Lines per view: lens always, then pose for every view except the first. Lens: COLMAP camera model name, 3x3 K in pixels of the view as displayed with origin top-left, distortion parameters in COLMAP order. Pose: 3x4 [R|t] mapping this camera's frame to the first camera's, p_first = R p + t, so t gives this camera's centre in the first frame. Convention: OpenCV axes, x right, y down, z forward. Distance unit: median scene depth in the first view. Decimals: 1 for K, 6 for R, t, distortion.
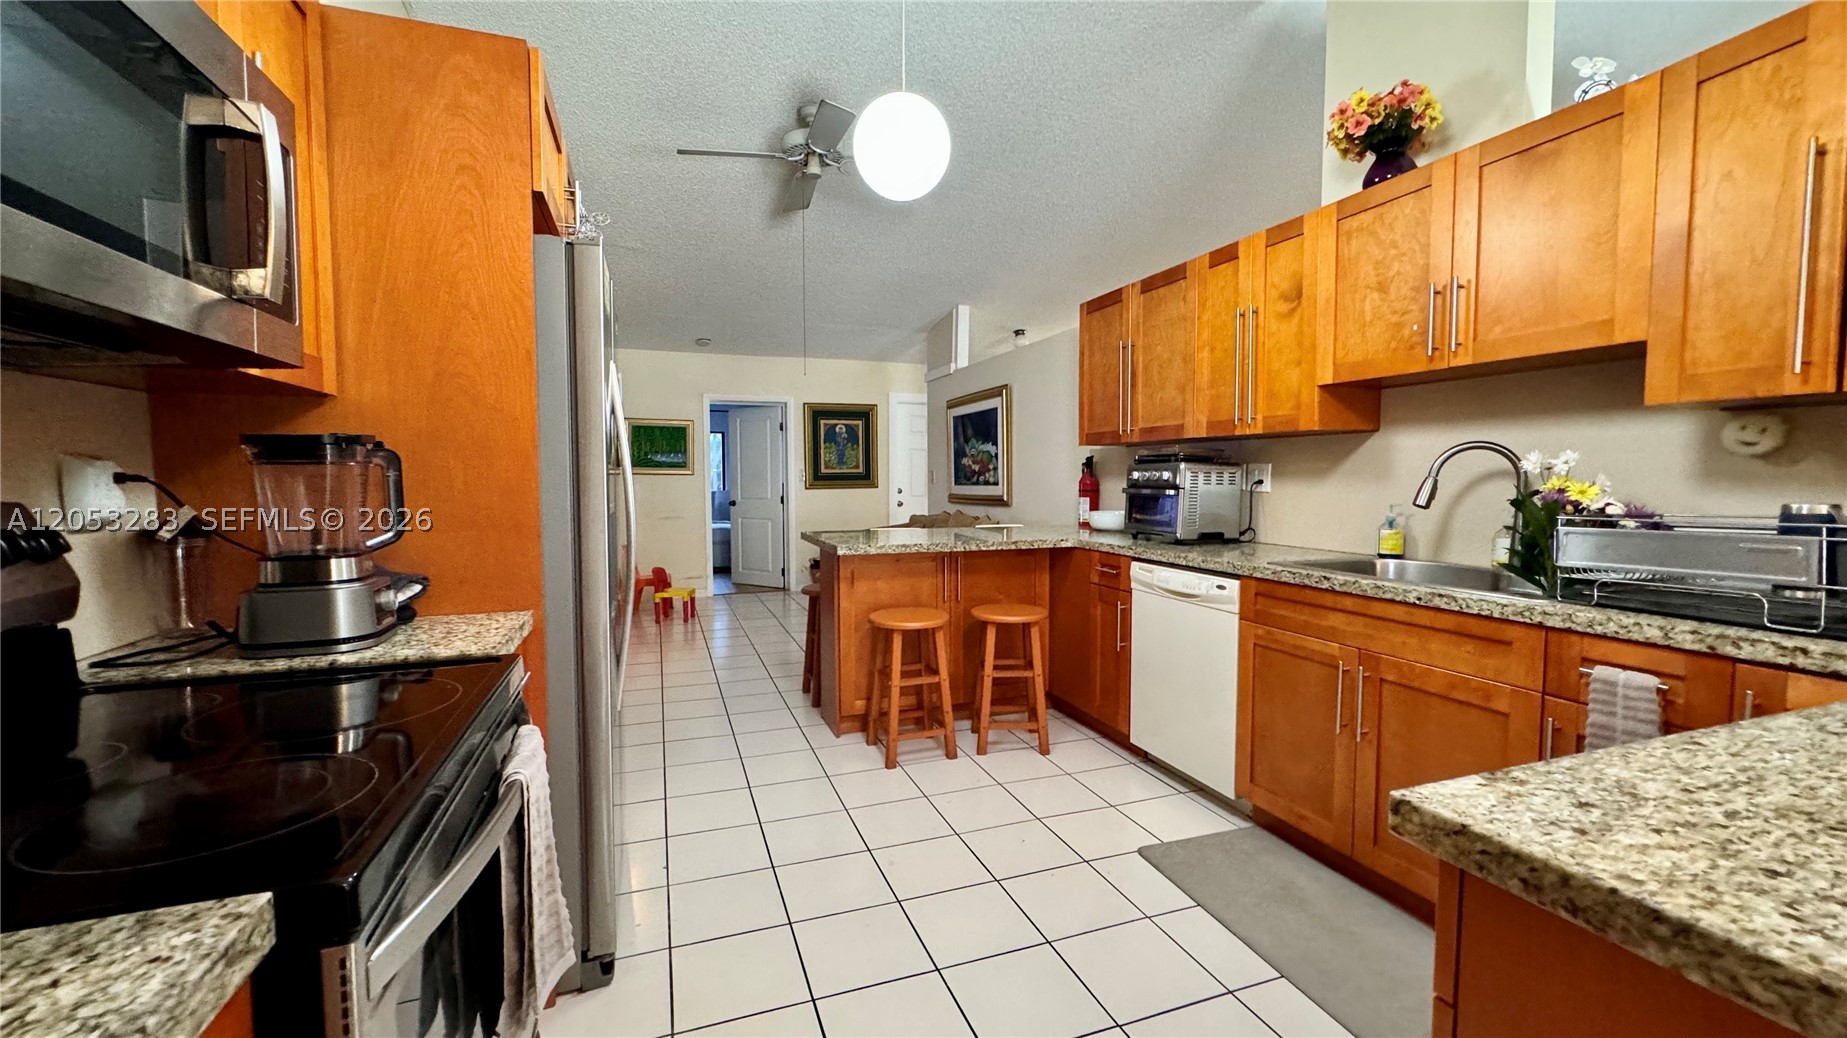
lens RADIAL K [[733.5, 0, 919.4], [0, 733.5, 519.3], [0, 0, 1]] dist [-0.002375, -0.000325]
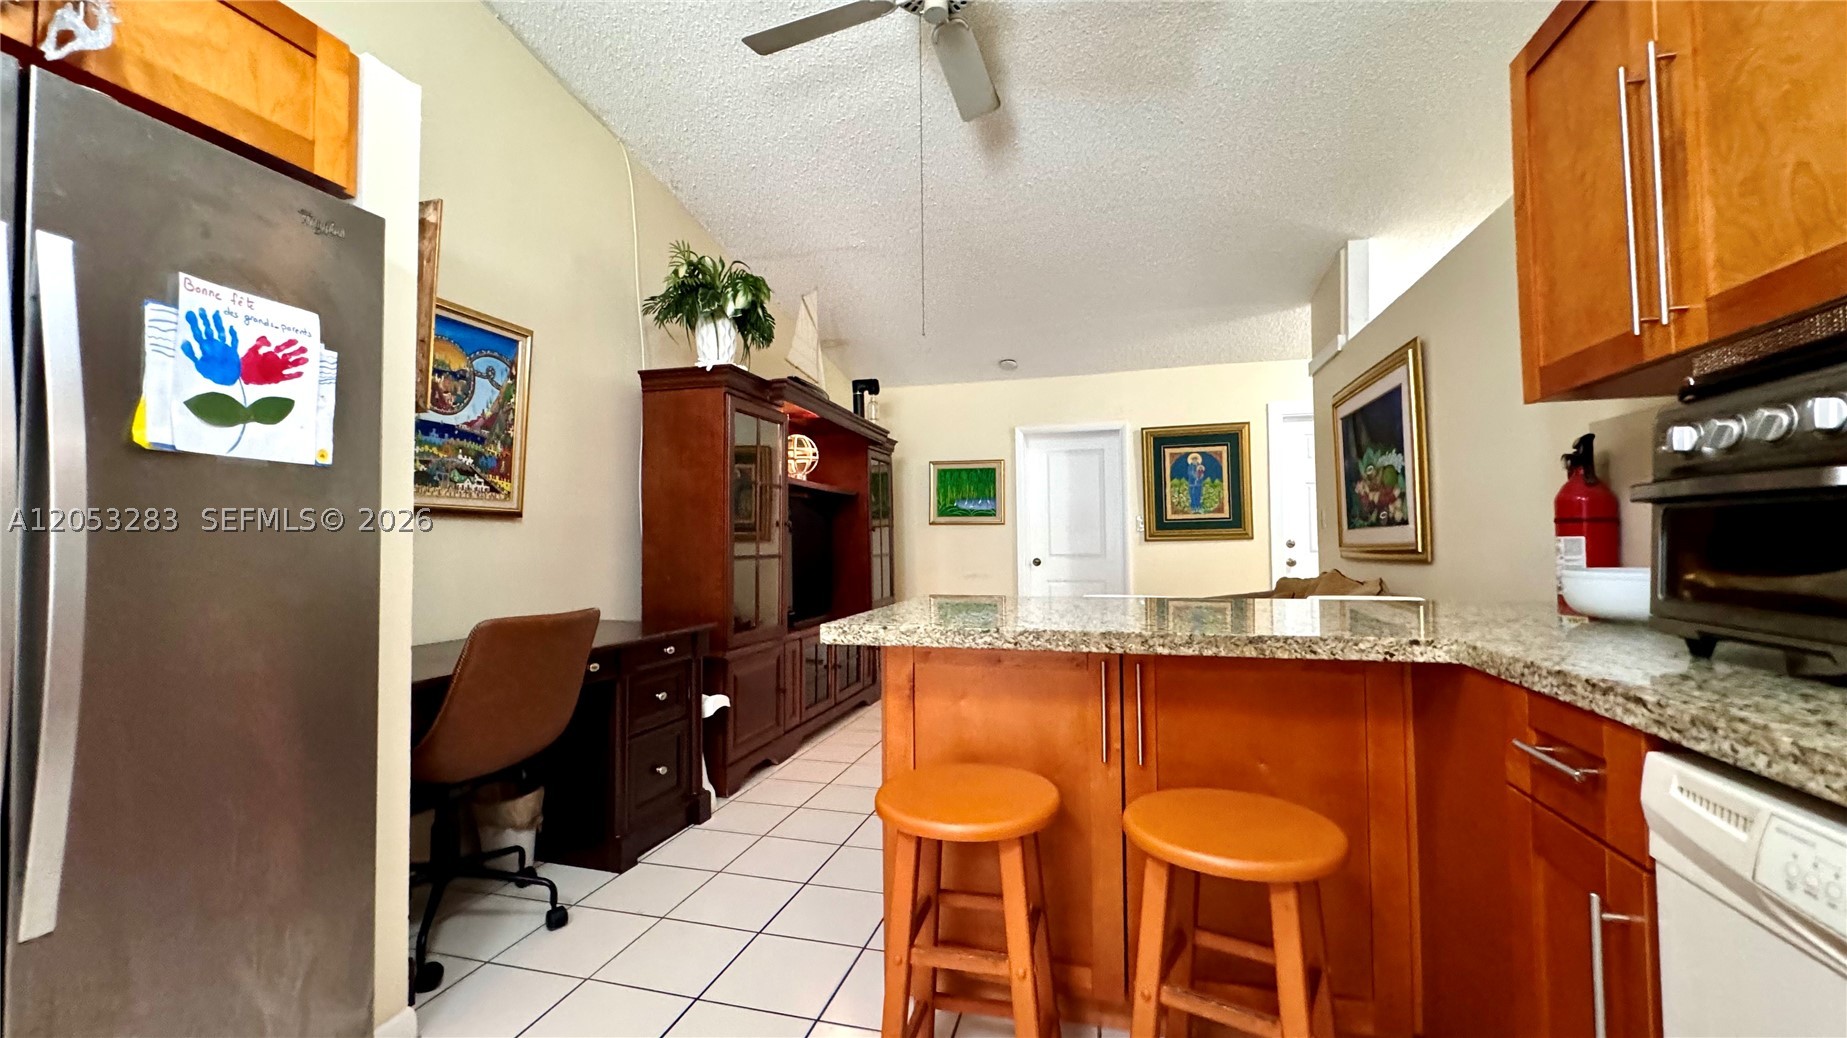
lens RADIAL K [[733.5, 0, 927.8], [0, 733.5, 516.1], [0, 0, 1]] dist [-0.002375, -0.000325]
pose [[0.819499, -0.026098, -0.572486, 0.114539], [-0.026371, 0.996187, -0.083162, 0.001849], [0.572474, 0.083248, 0.815686, 0.316400]]
